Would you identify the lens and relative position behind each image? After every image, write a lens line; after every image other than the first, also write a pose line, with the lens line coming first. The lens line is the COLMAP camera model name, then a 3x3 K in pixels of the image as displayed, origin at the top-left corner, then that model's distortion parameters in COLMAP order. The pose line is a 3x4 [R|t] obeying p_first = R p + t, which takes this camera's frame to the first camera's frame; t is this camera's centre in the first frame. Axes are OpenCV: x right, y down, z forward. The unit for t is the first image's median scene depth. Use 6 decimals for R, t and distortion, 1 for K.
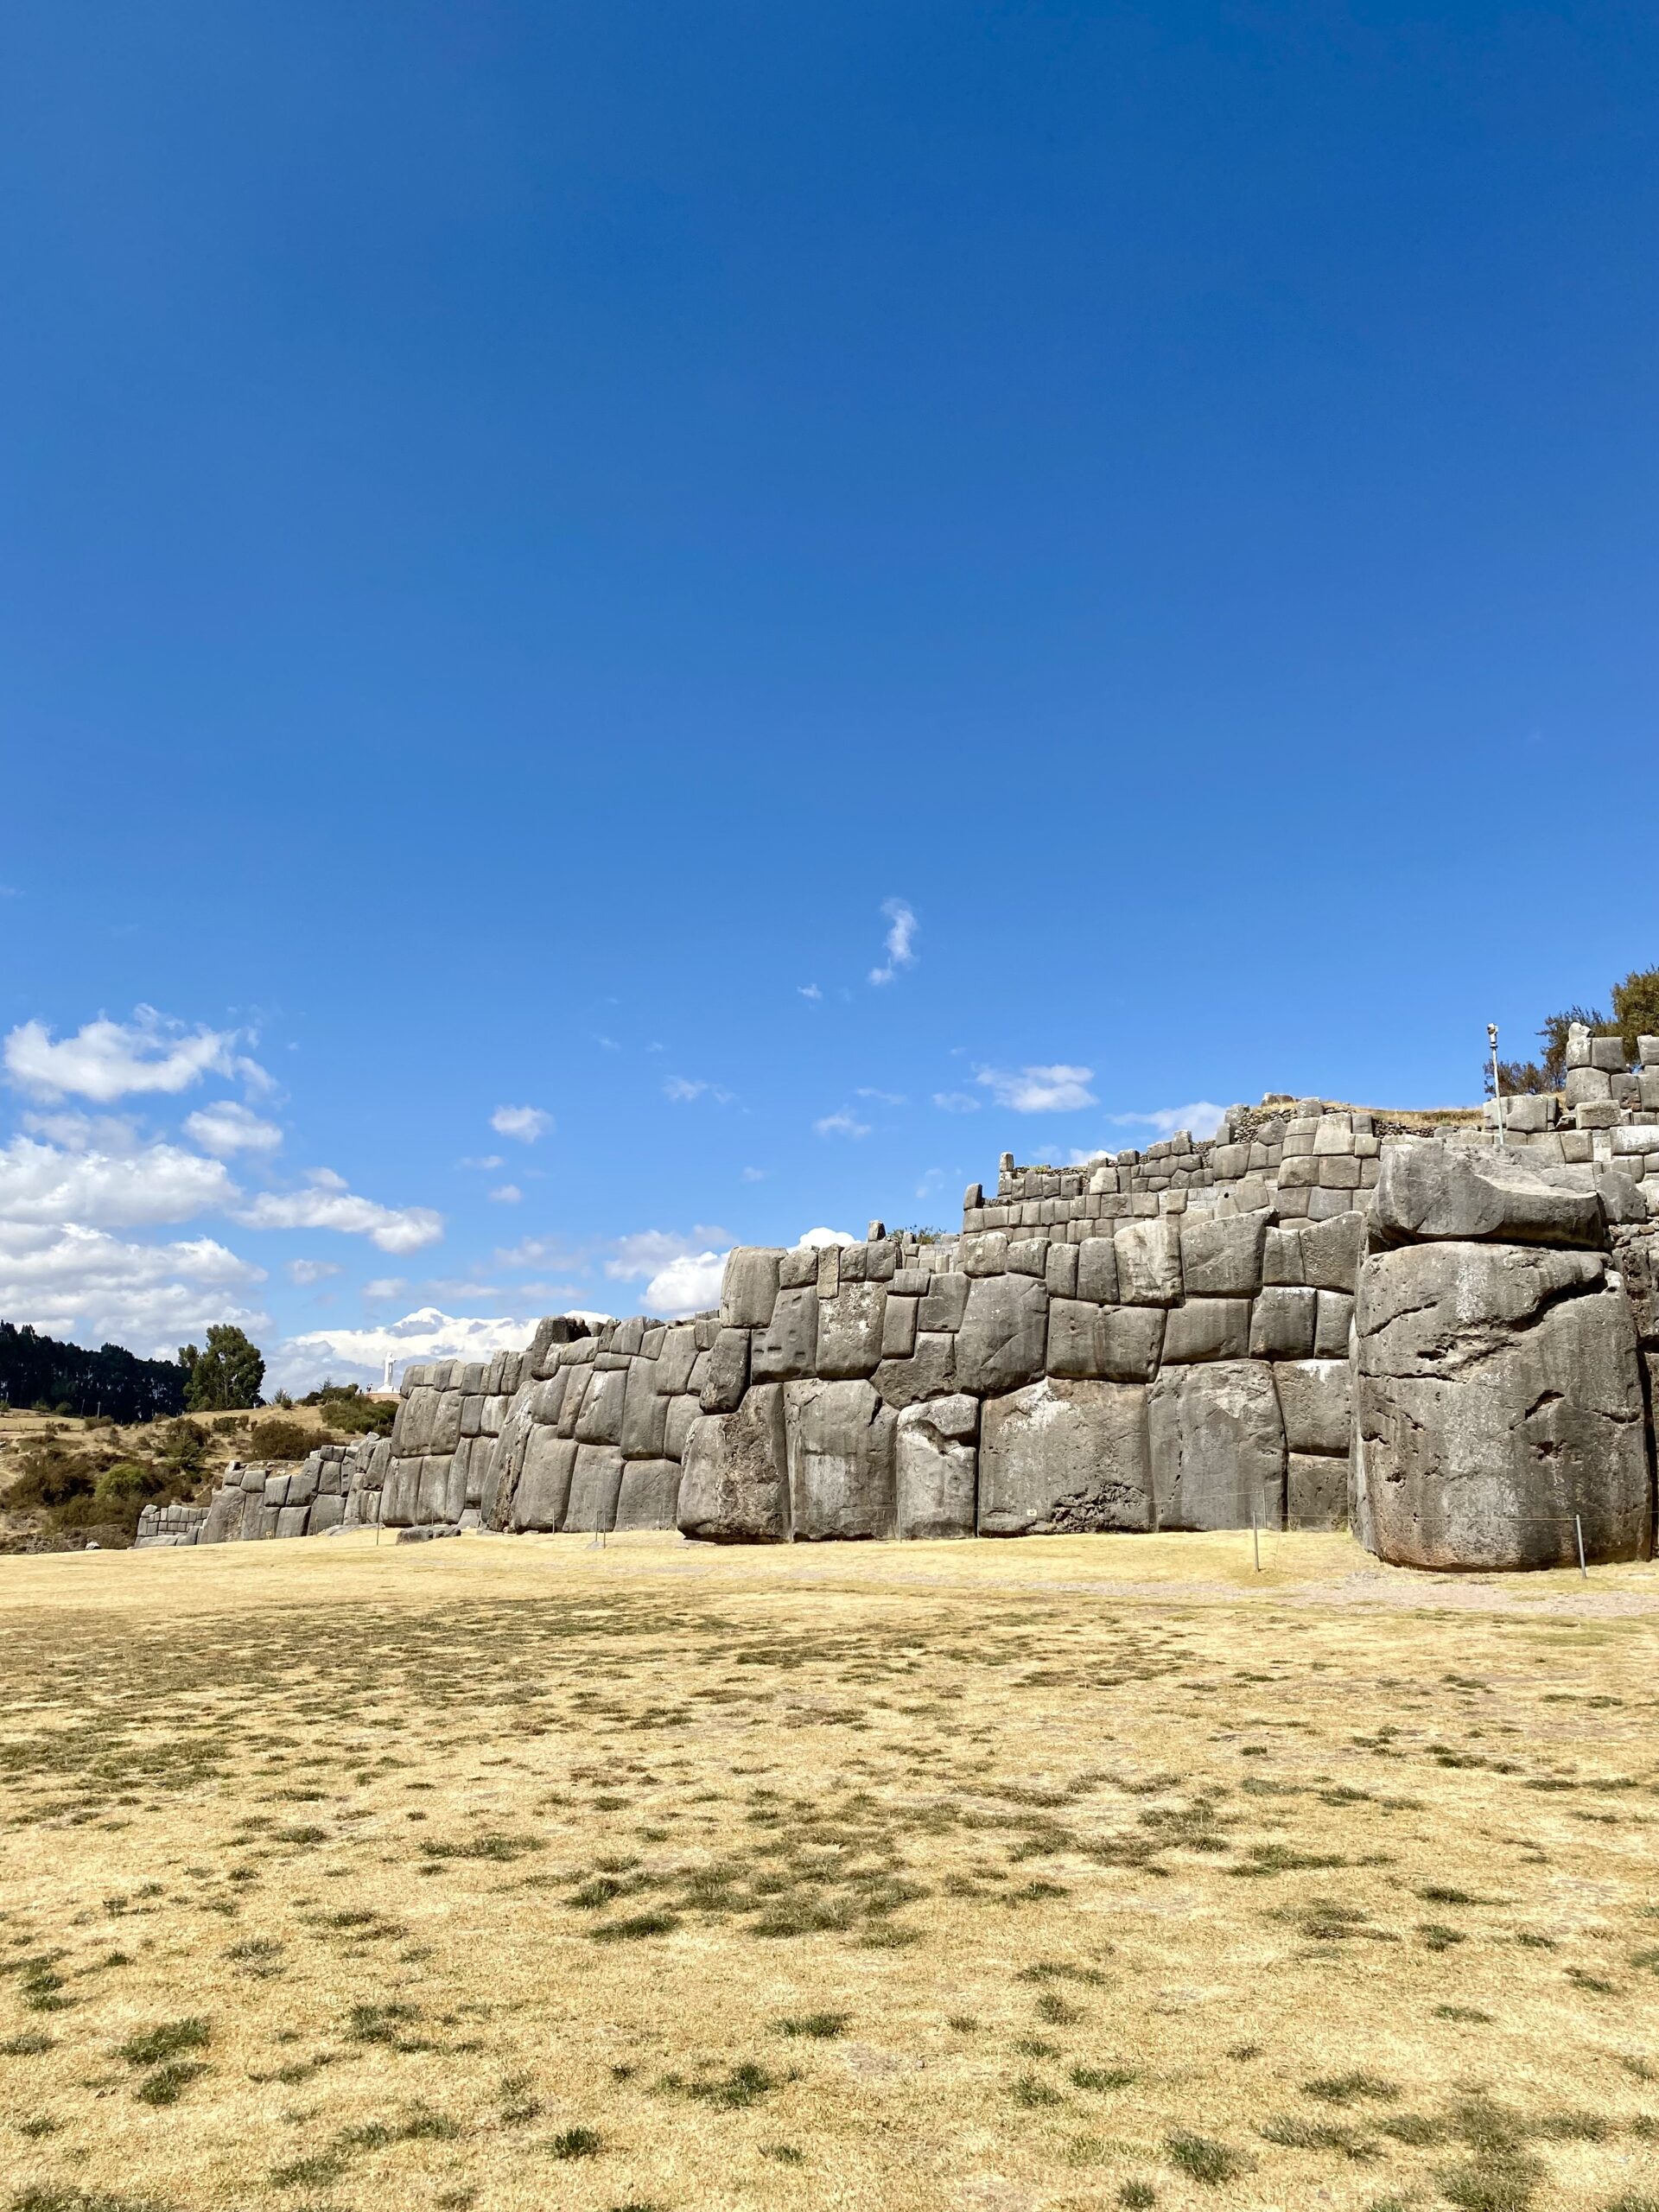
lens RADIAL K [[1654.2, 0, 829.5], [0, 1654.2, 1106.0], [0, 0, 1]] dist [0.156922, -0.397908]
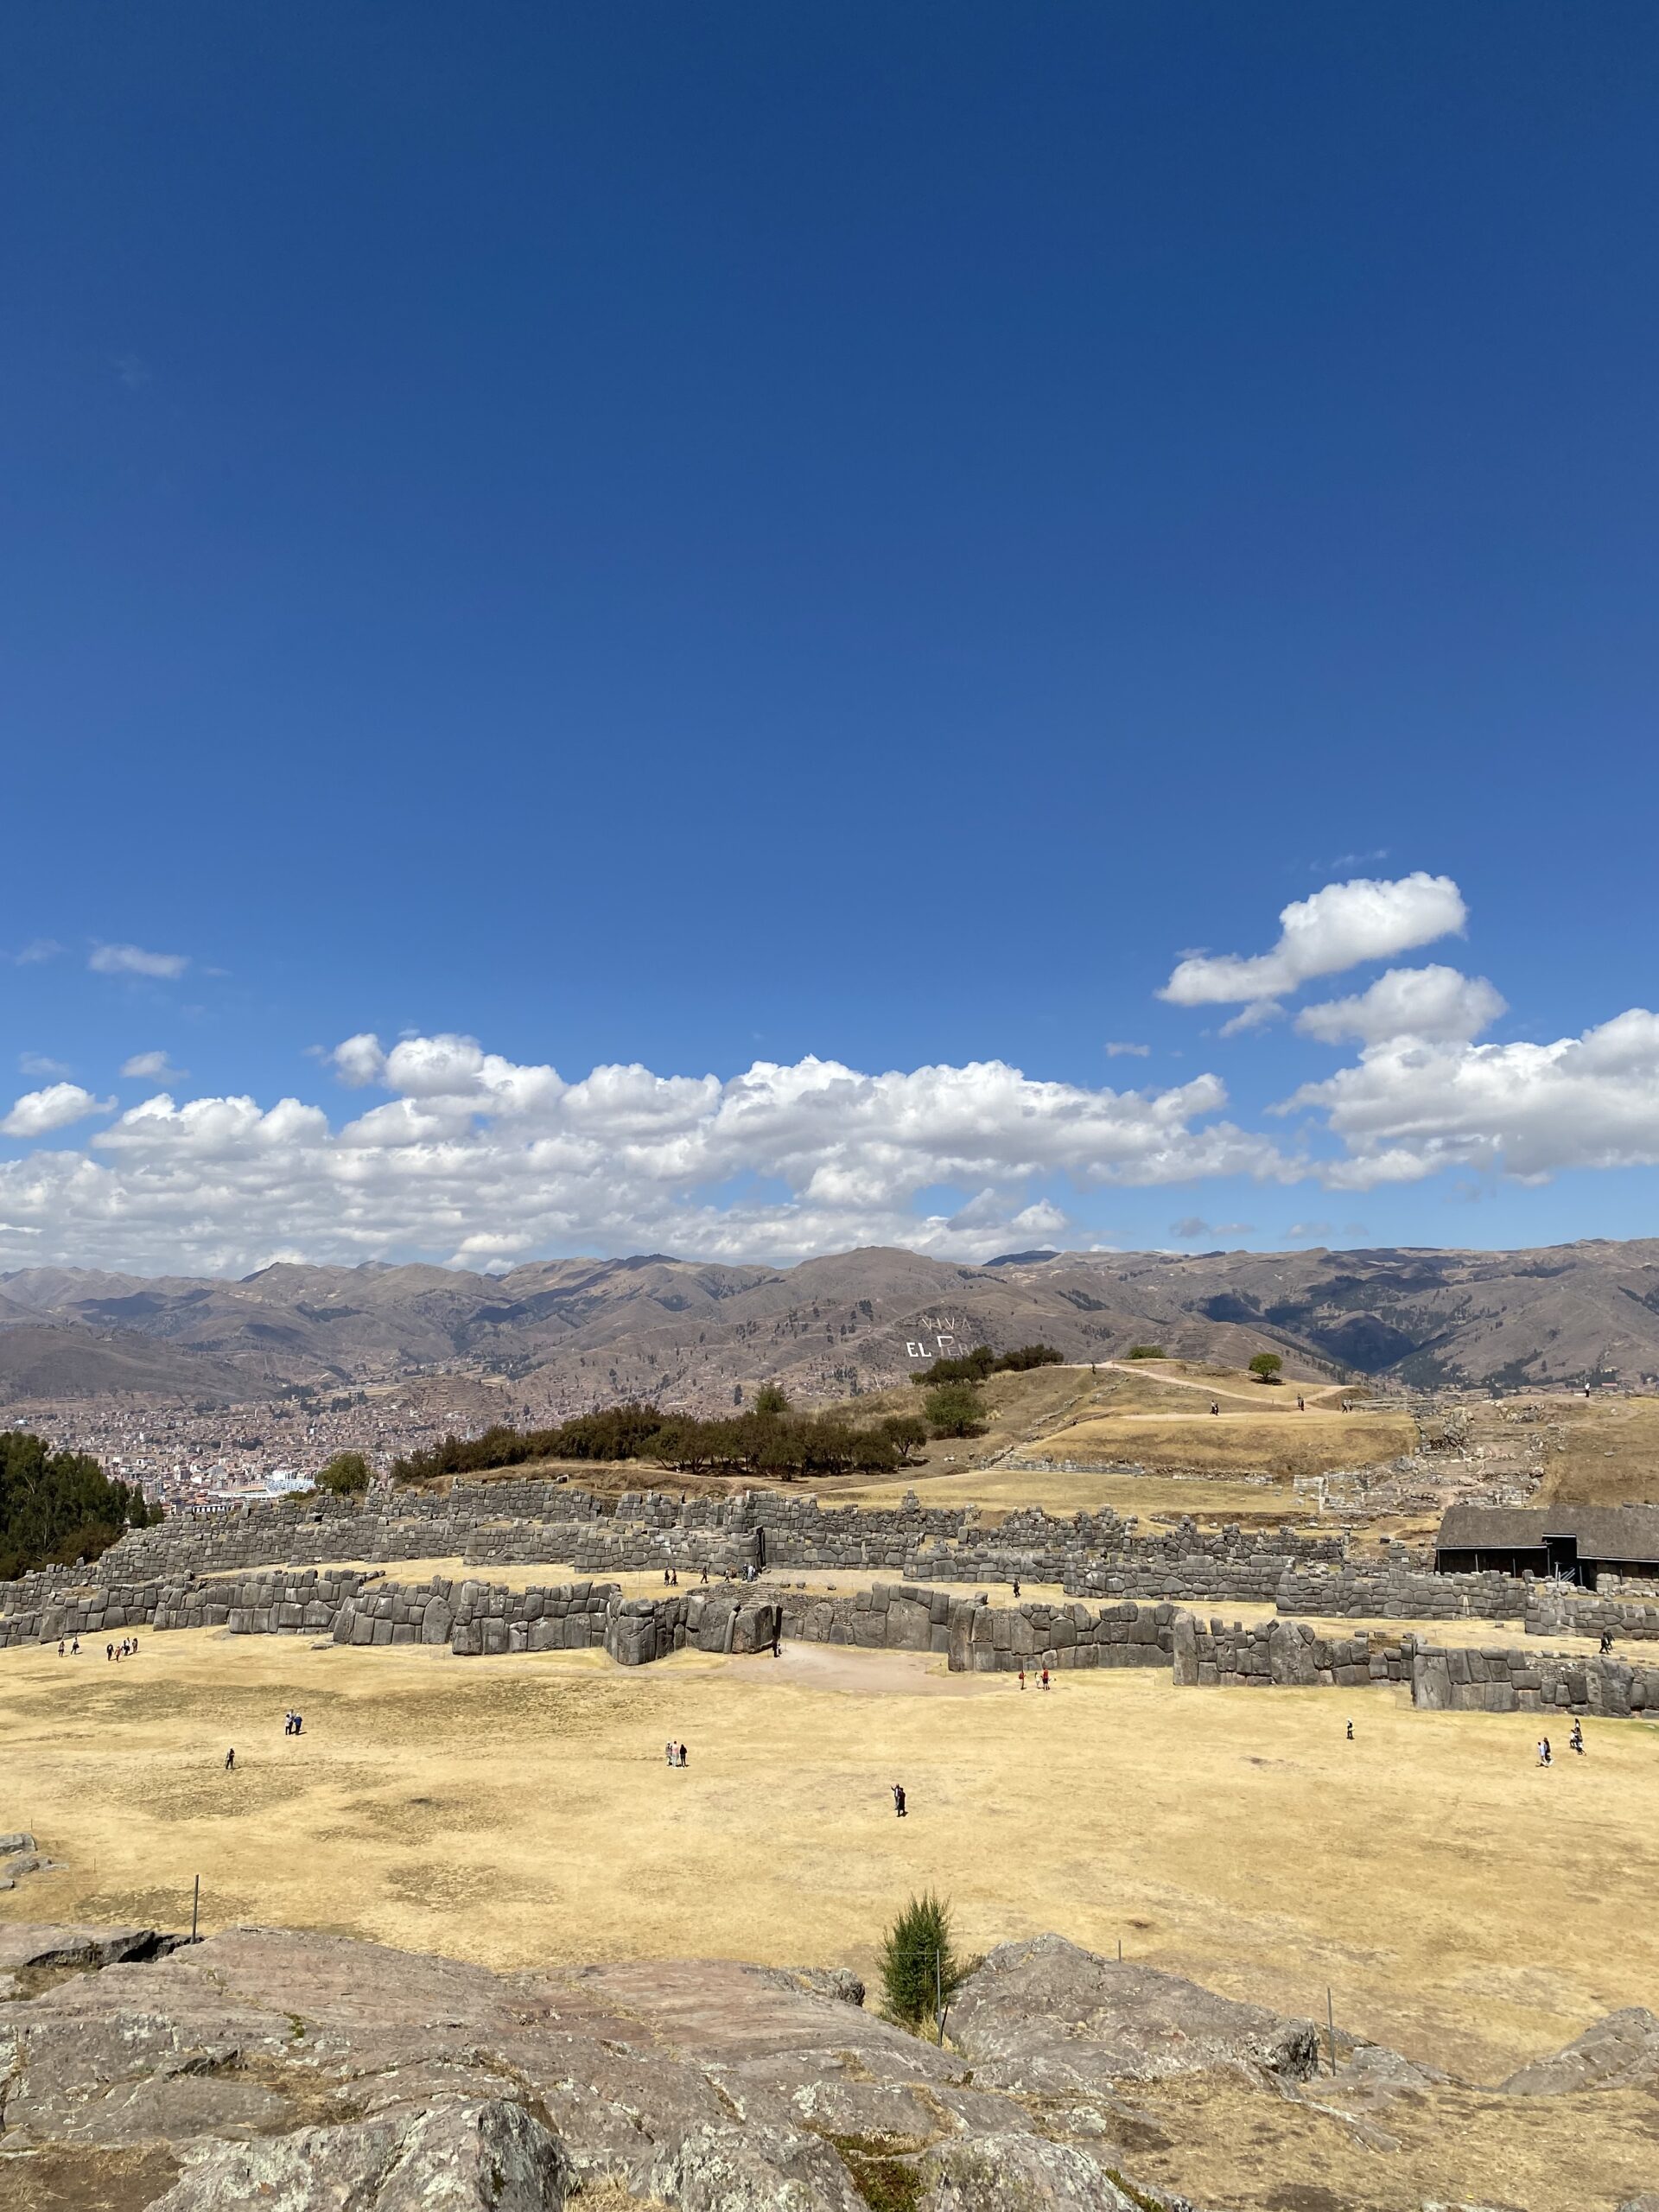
lens RADIAL K [[1654.2, 0, 829.5], [0, 1654.2, 1106.0], [0, 0, 1]] dist [0.156922, -0.397908]
pose [[0.847245, 0.074980, 0.525883, -1.786551], [-0.110066, 0.993283, 0.035704, -1.531615], [-0.519674, -0.088132, 0.849807, -3.338632]]
